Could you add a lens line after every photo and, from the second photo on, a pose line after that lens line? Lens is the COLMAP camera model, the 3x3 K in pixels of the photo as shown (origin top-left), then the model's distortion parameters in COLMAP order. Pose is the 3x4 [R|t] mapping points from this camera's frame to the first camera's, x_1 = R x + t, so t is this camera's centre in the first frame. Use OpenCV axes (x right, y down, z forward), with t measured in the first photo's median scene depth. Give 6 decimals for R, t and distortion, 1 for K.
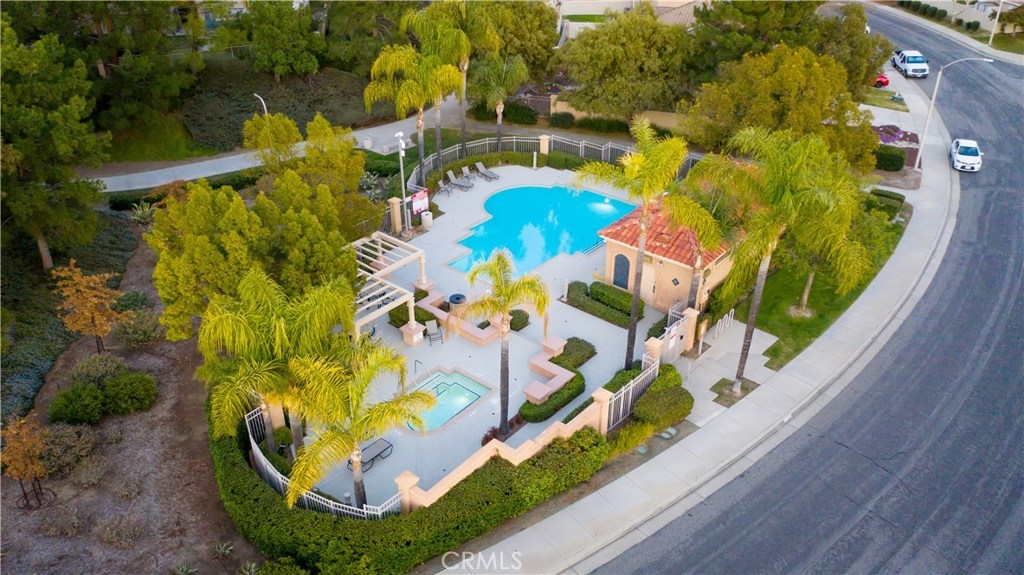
lens RADIAL K [[802.8, 0, 509.6], [0, 802.8, 287.8], [0, 0, 1]] dist [-0.010092, -0.002804]
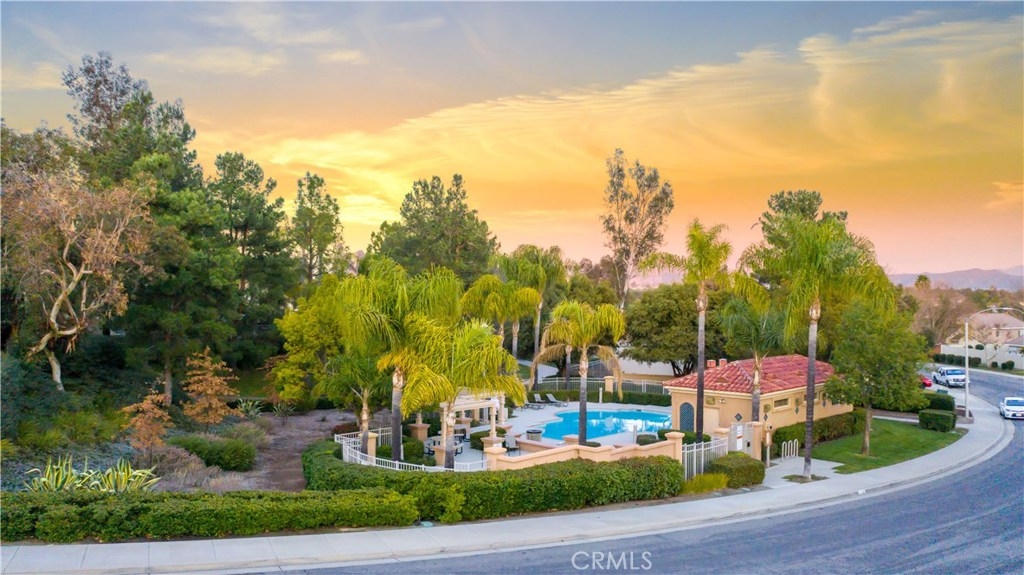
lens RADIAL K [[802.8, 0, 511.6], [0, 802.8, 286.1], [0, 0, 1]] dist [-0.010092, -0.002804]
pose [[0.997610, 0.007429, -0.068690, -0.015270], [-0.041149, 0.862532, -0.504327, 0.267502], [0.055501, 0.505948, 0.860776, -0.016156]]
